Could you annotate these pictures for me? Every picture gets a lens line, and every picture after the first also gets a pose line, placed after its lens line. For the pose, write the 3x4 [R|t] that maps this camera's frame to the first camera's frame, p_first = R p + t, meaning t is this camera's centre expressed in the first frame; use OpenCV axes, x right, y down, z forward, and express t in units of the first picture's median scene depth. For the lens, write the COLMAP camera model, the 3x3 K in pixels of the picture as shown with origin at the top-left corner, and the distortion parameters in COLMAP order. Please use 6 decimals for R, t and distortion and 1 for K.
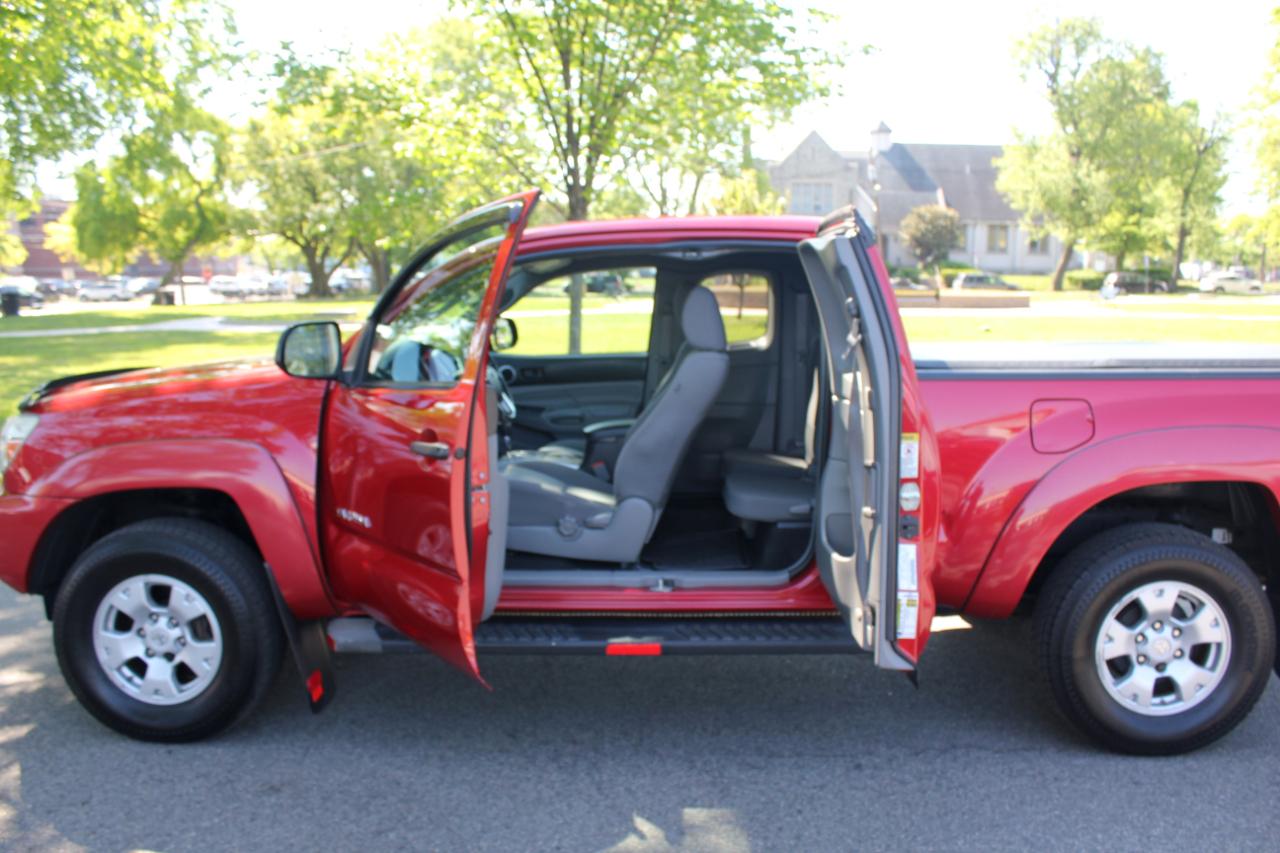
lens RADIAL K [[1072.5, 0, 659.6], [0, 1072.5, 438.6], [0, 0, 1]] dist [-0.127409, 0.079111]
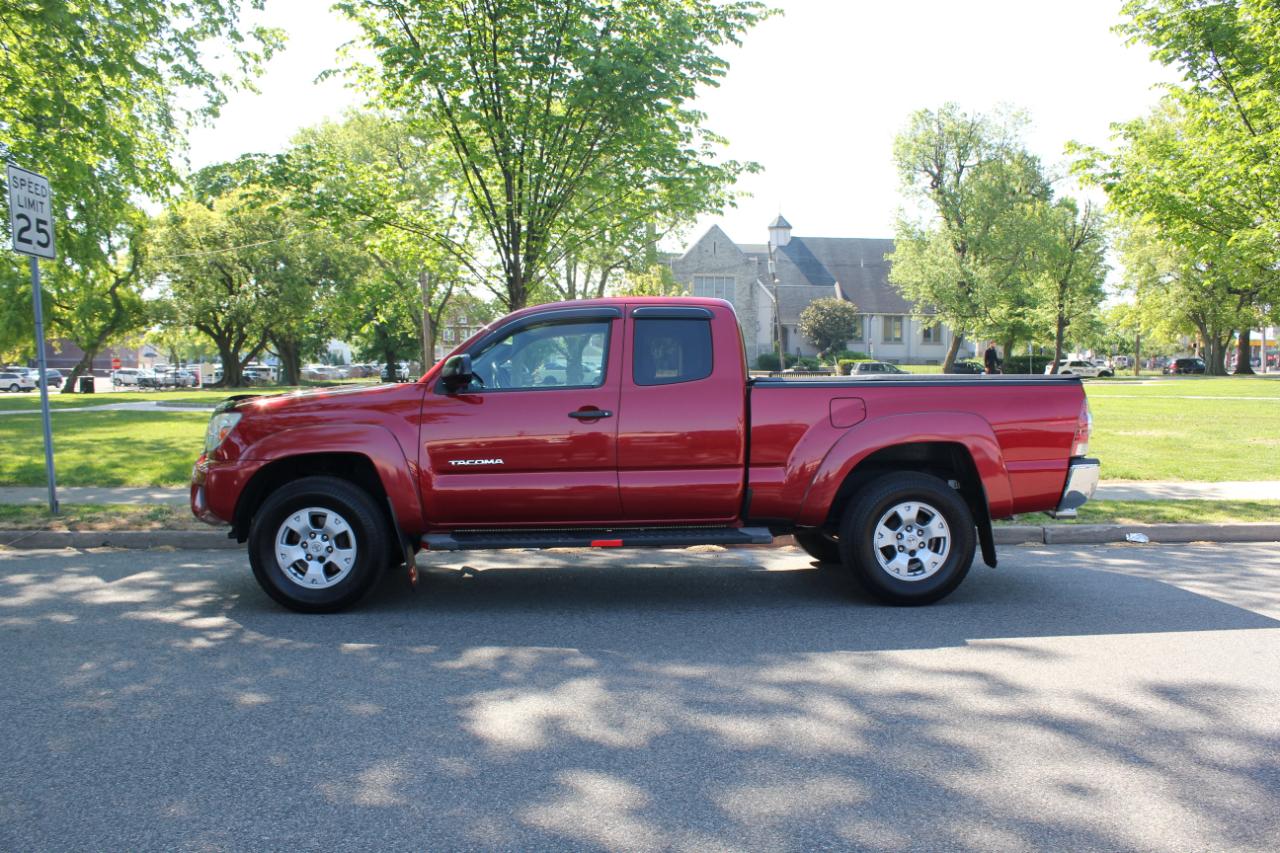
lens RADIAL K [[1104.2, 0, 665.9], [0, 1104.2, 447.1], [0, 0, 1]] dist [-0.133760, 0.059783]
pose [[0.995515, -0.007871, 0.094271, -0.029239], [0.015524, 0.996615, -0.080726, 0.057092], [-0.093316, 0.081828, 0.992268, -0.240552]]
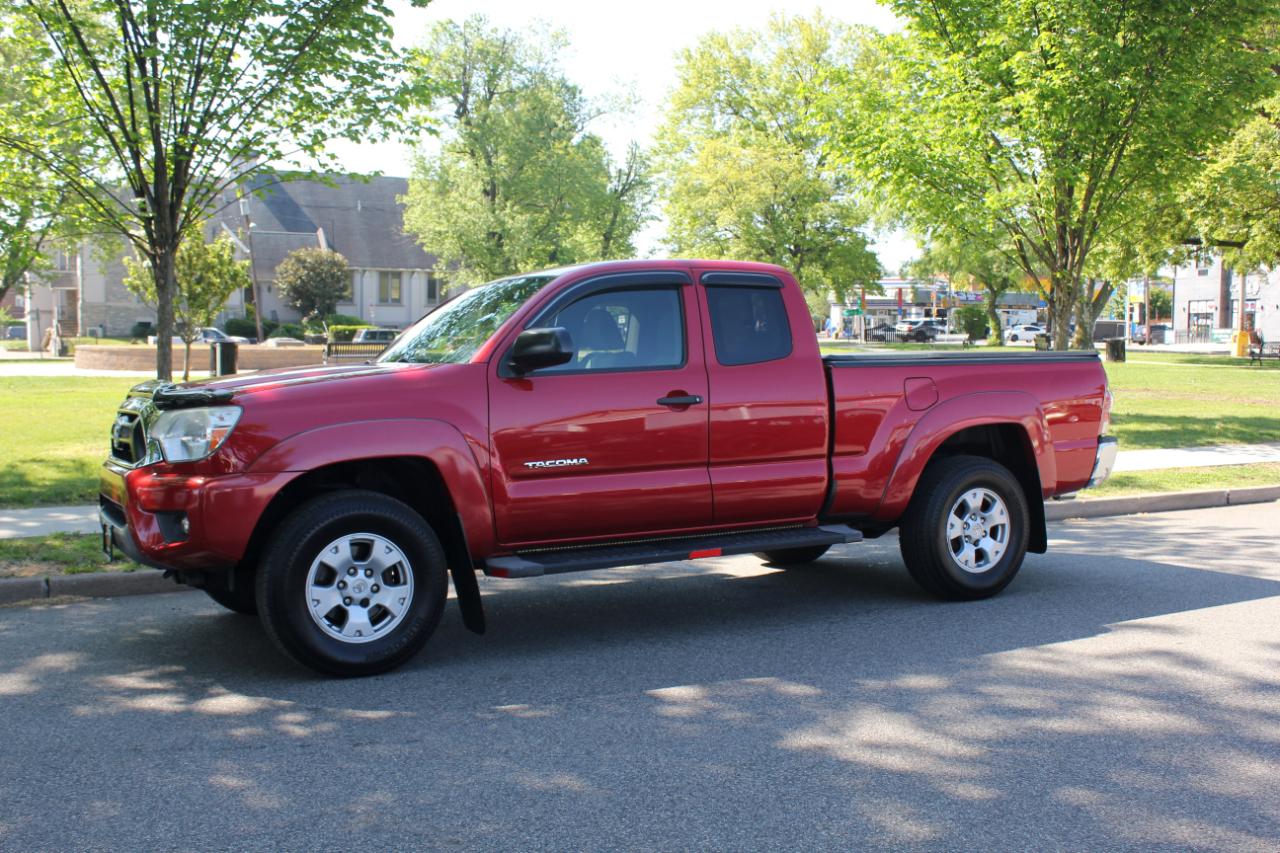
lens RADIAL K [[1353.0, 0, 689.8], [0, 1353.0, 459.0], [0, 0, 1]] dist [-0.078880, 0.000000]
pose [[0.847863, -0.045424, 0.528267, -0.306820], [0.077707, 0.996211, -0.039057, 0.042333], [-0.524491, 0.074165, 0.848180, -0.169196]]
